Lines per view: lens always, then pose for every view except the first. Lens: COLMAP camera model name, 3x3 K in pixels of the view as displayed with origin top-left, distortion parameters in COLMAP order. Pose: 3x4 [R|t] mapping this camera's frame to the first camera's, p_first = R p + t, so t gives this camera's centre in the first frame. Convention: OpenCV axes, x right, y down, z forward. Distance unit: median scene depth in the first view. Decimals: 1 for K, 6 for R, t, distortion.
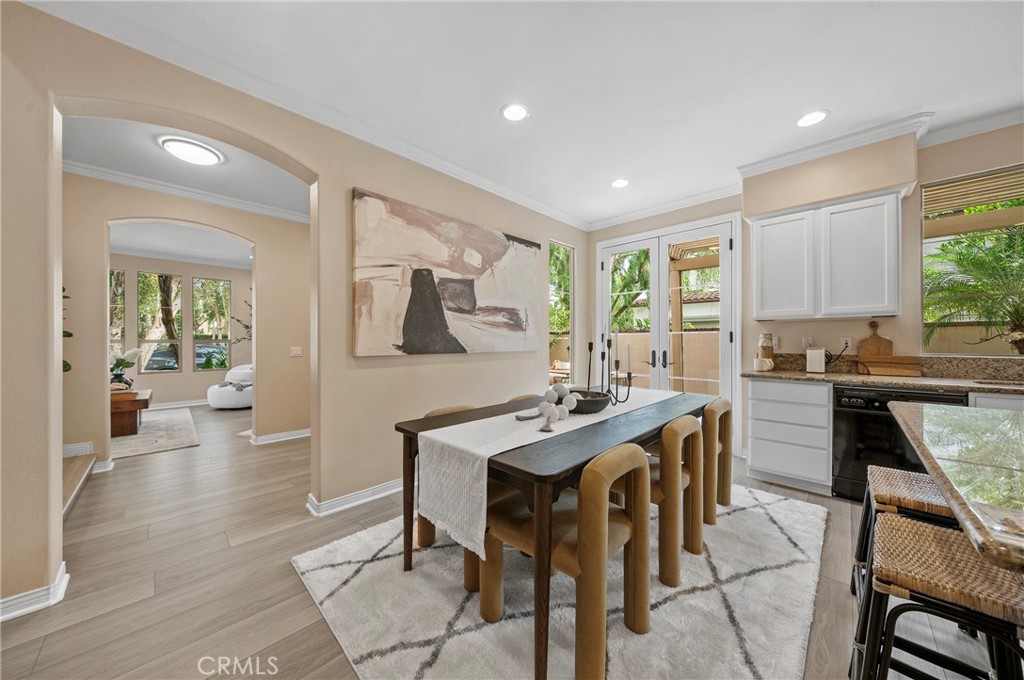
lens RADIAL K [[346.2, 0, 514.6], [0, 346.2, 340.8], [0, 0, 1]] dist [-0.005247, 0.000015]
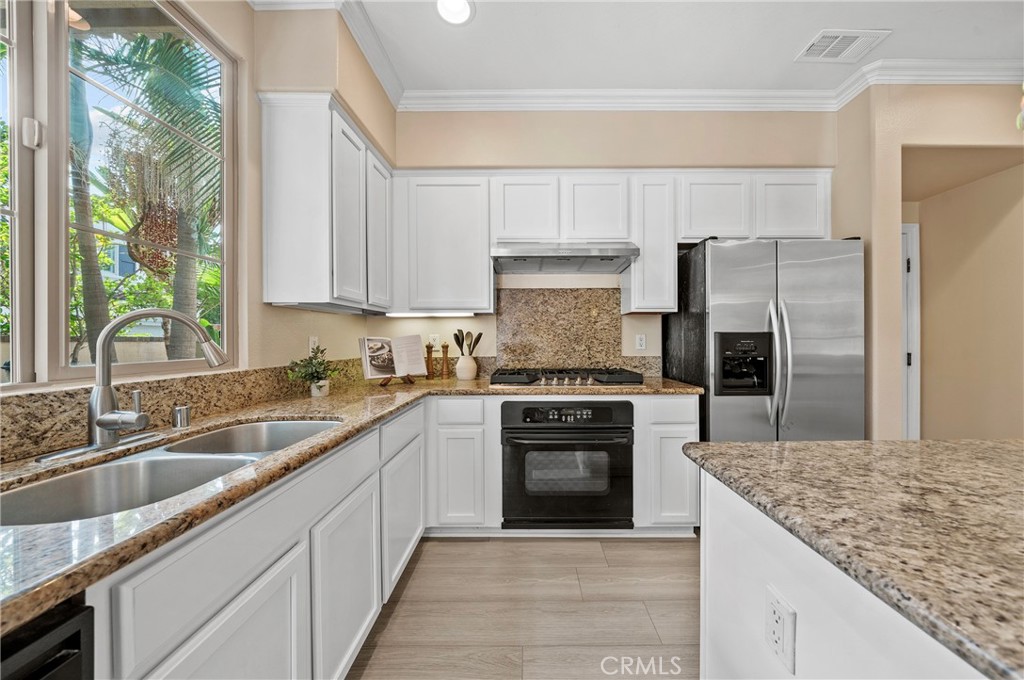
lens RADIAL K [[354.6, 0, 529.0], [0, 354.6, 339.7], [0, 0, 1]] dist [-0.002385, -0.000070]
pose [[-0.699267, 0.006007, 0.714836, 0.686548], [0.006176, 0.999978, -0.002361, -0.000785], [-0.714834, 0.002764, -0.699288, 0.681585]]
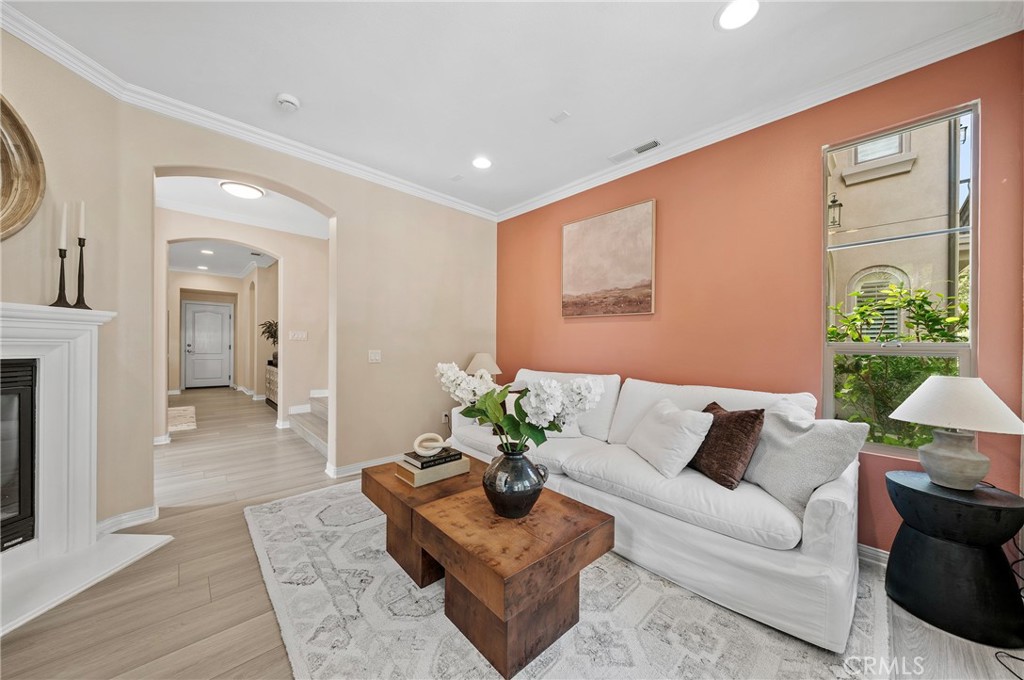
lens RADIAL K [[330.4, 0, 515.7], [0, 330.4, 348.6], [0, 0, 1]] dist [-0.000392, -0.000004]
pose [[-0.999837, -0.015682, 0.008956, -1.827463], [-0.015633, 0.999863, 0.005521, 0.012000], [-0.009041, 0.005380, -0.999945, 2.073817]]
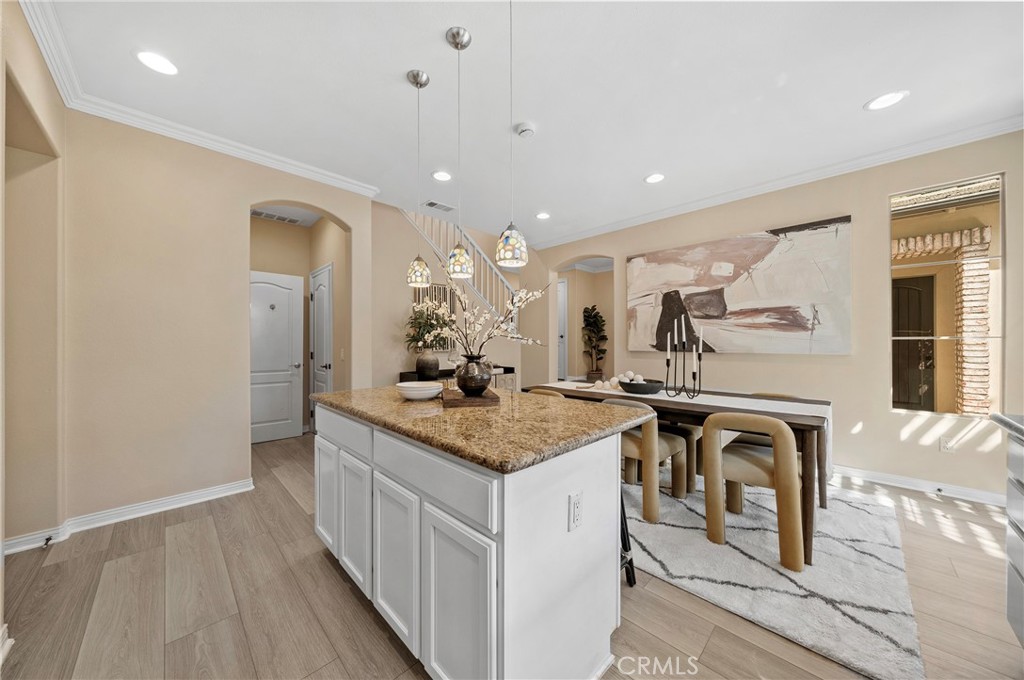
lens RADIAL K [[348.2, 0, 509.4], [0, 348.2, 337.7], [0, 0, 1]] dist [-0.002649, 0.000002]
pose [[-0.019422, -0.009892, -0.999762, 1.120097], [0.002035, 0.999949, -0.009933, -0.005253], [0.999809, -0.002227, -0.019401, 0.350830]]
